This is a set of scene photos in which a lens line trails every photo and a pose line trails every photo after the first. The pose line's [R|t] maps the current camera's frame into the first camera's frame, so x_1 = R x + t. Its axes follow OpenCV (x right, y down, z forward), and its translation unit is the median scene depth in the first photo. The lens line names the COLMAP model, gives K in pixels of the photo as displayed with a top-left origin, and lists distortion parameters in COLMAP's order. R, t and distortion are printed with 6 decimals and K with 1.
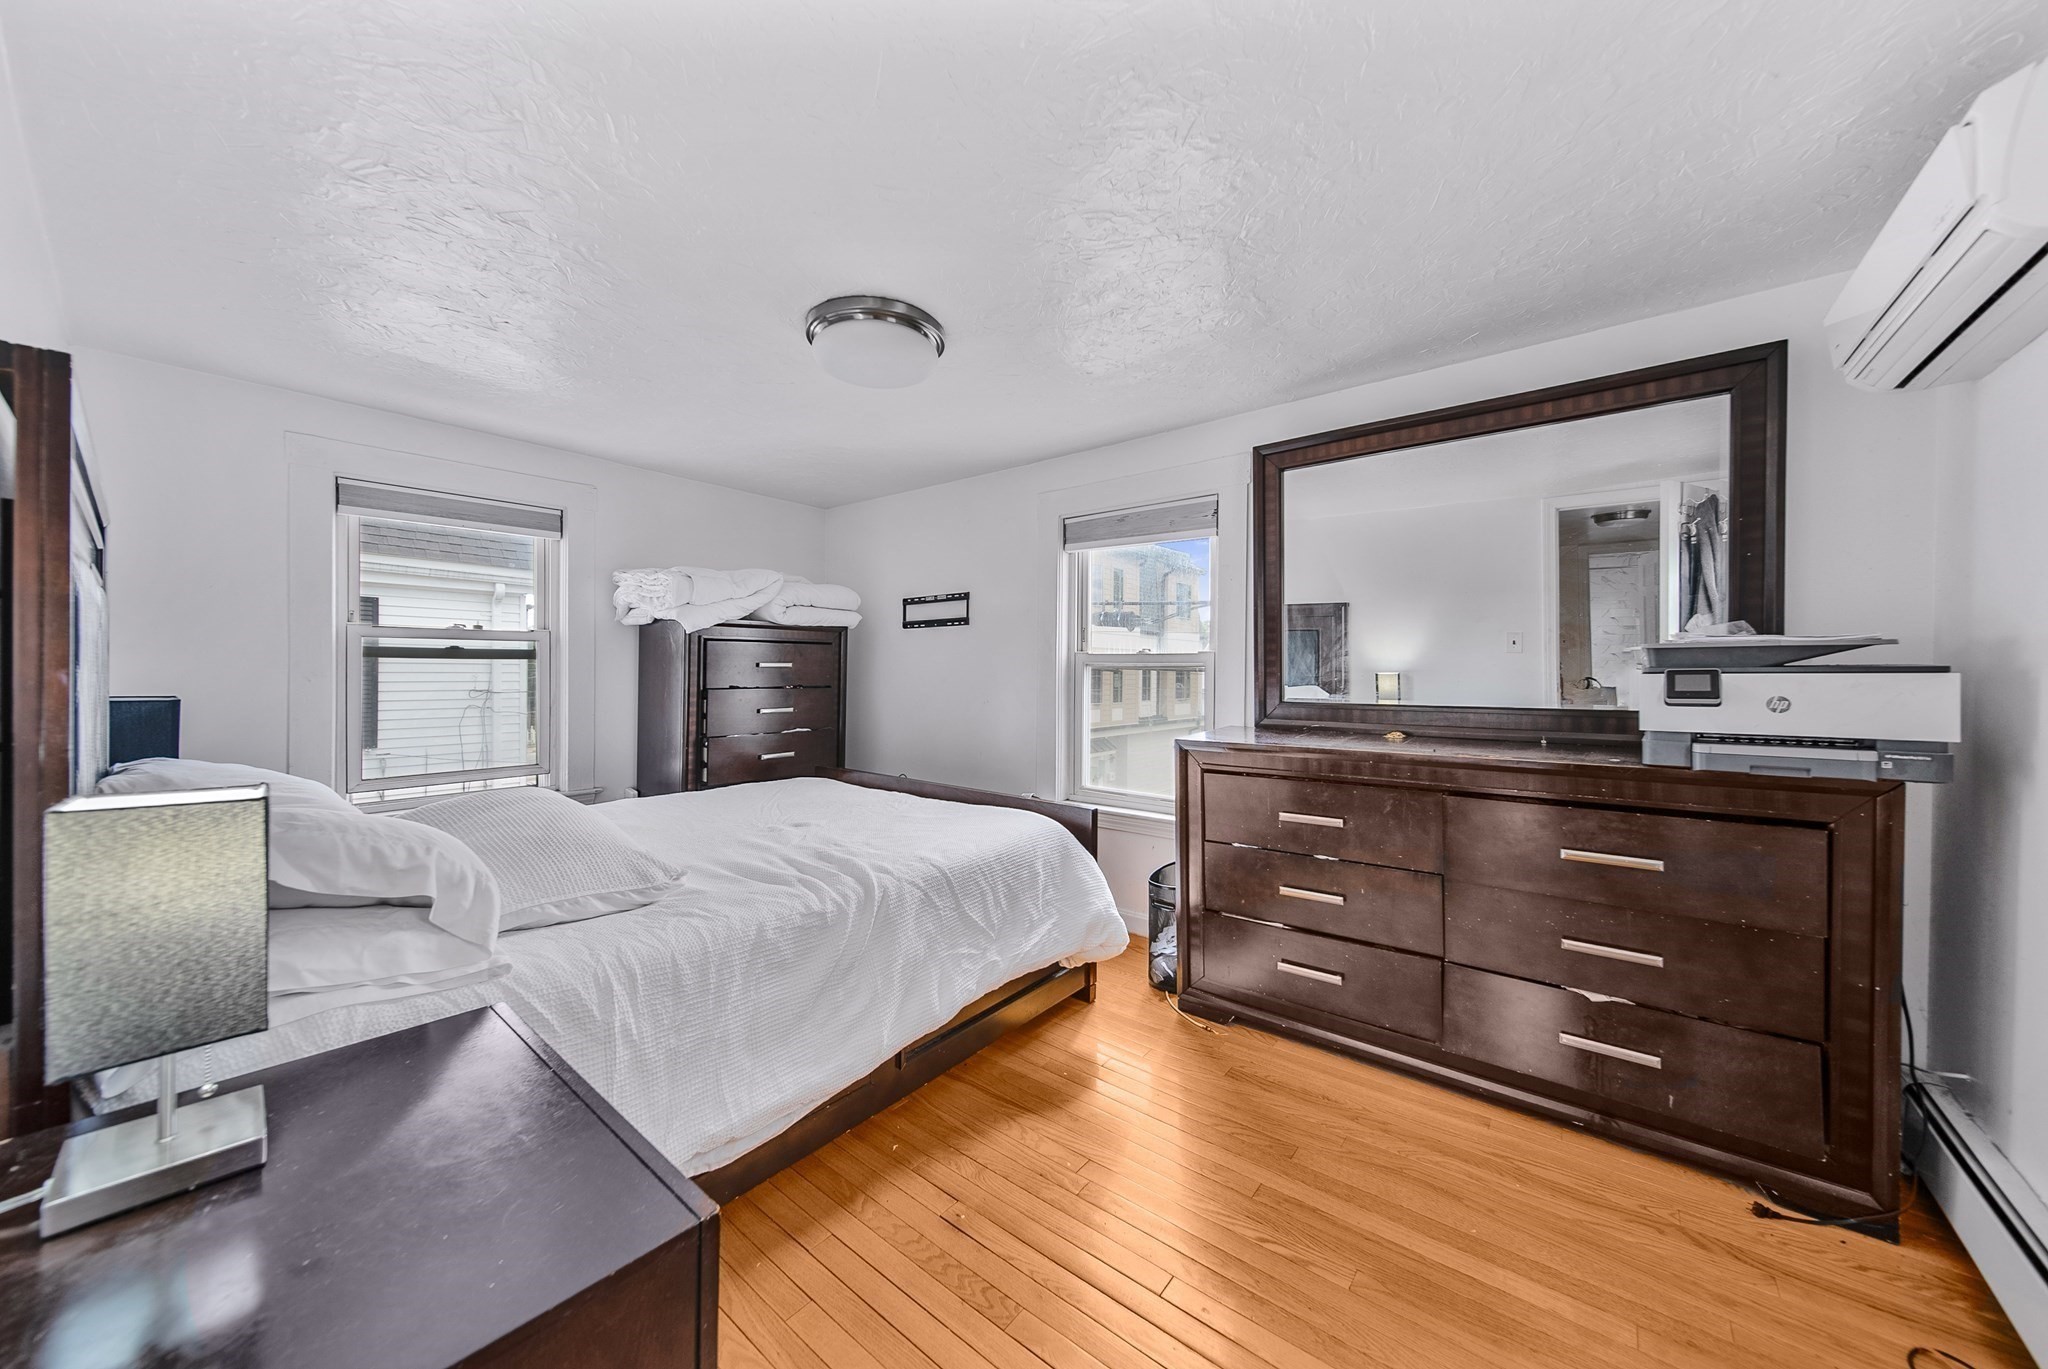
lens RADIAL K [[716.2, 0, 1022.6], [0, 716.2, 669.5], [0, 0, 1]] dist [0.011572, -0.000134]
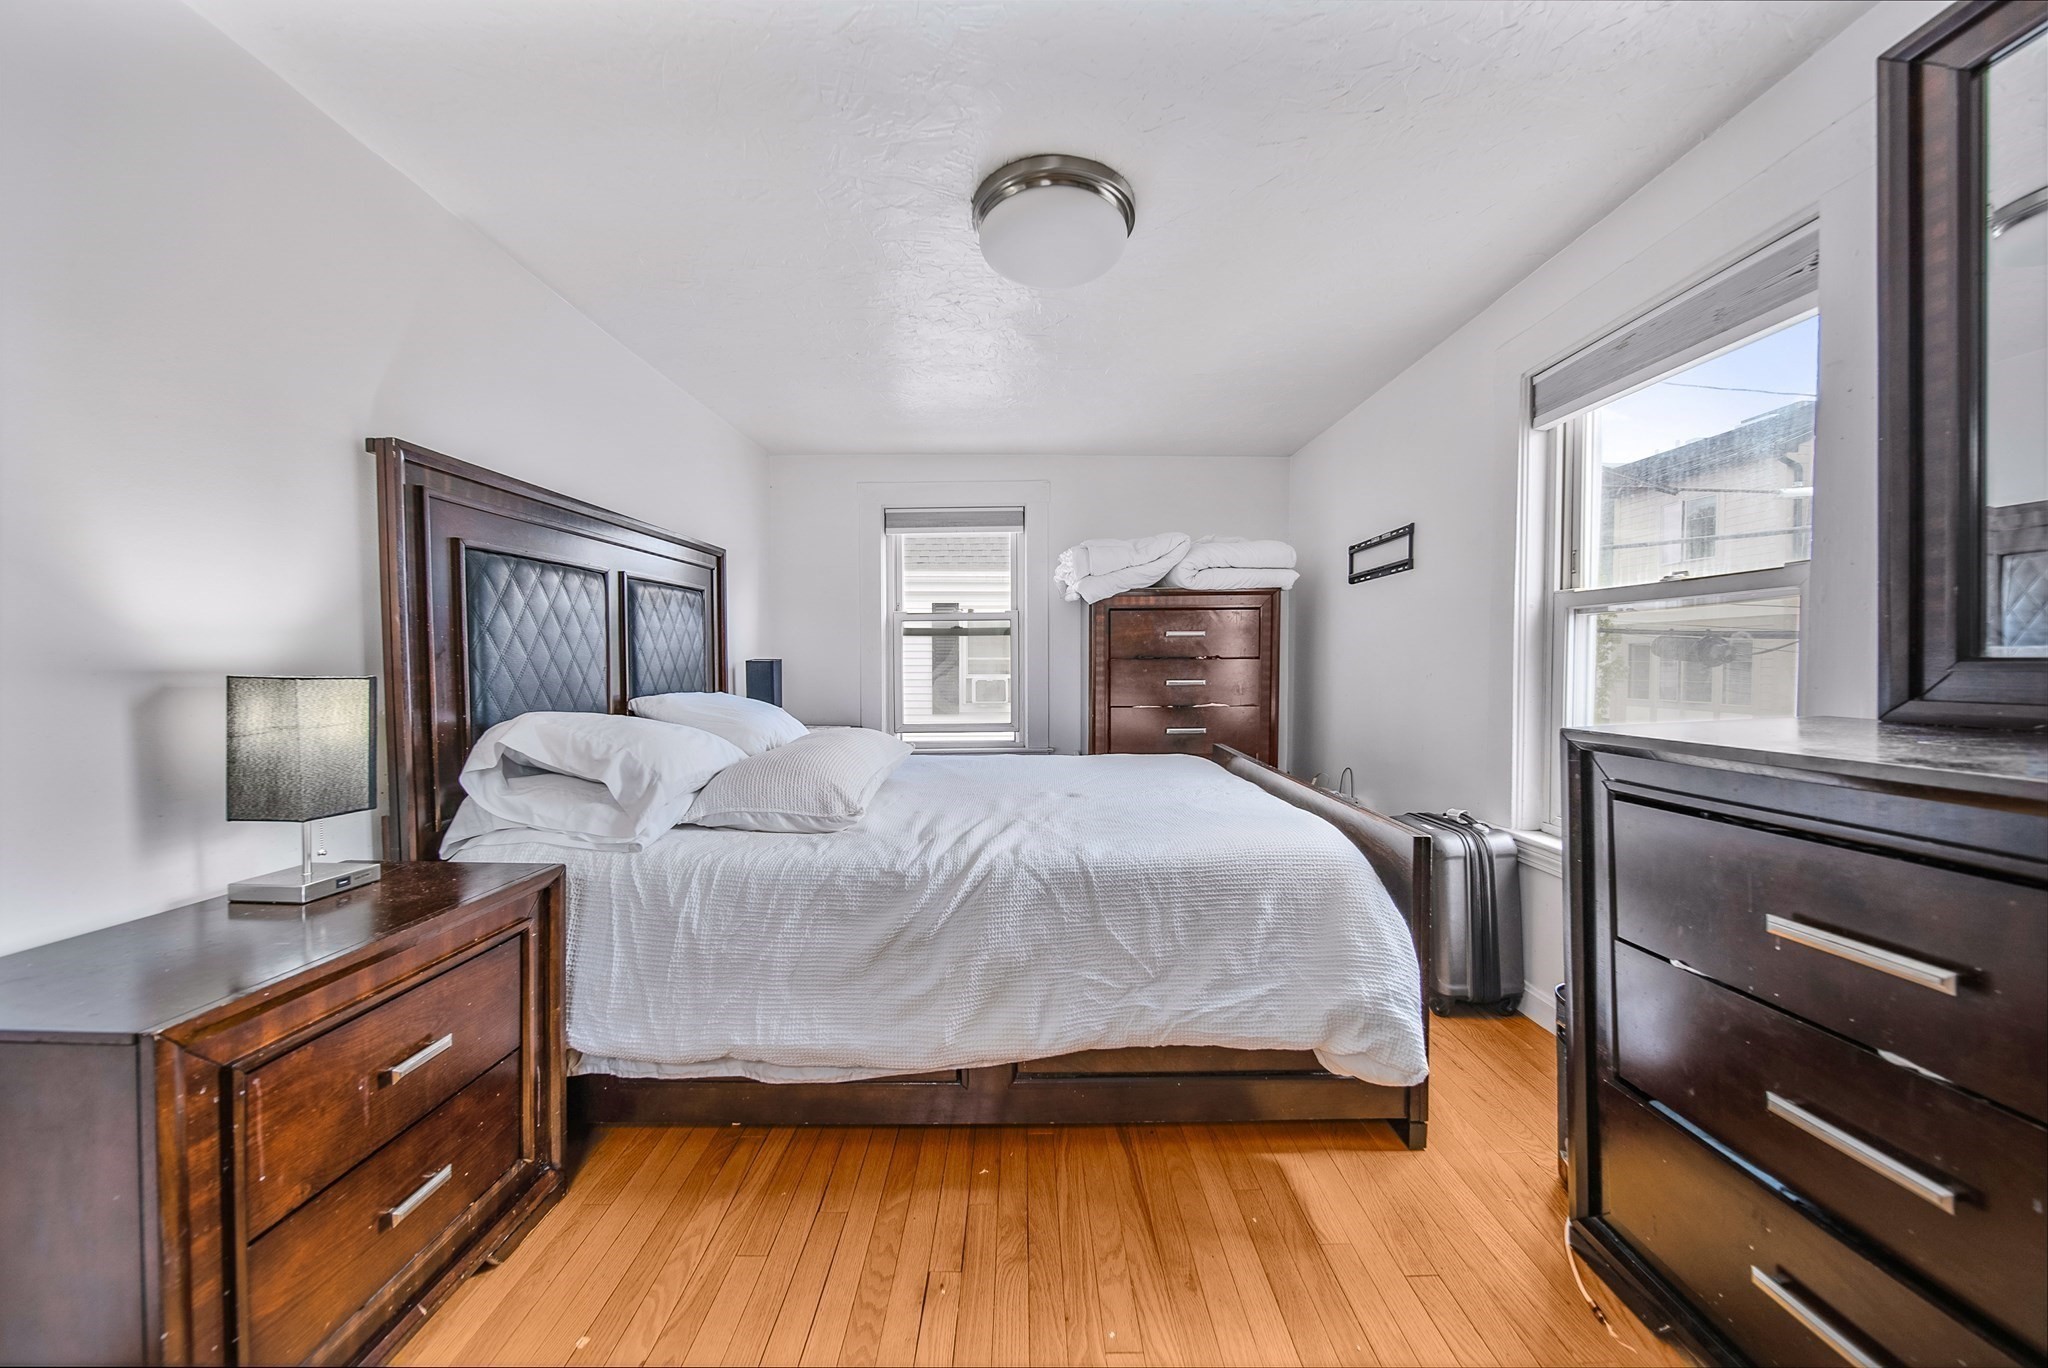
lens RADIAL K [[715.3, 0, 1024.6], [0, 715.3, 678.5], [0, 0, 1]] dist [-0.000135, -0.000867]
pose [[0.636797, 0.010532, -0.770959, 0.372459], [0.007698, 0.999770, 0.020016, 0.049103], [0.770993, -0.018680, 0.636570, 0.382168]]
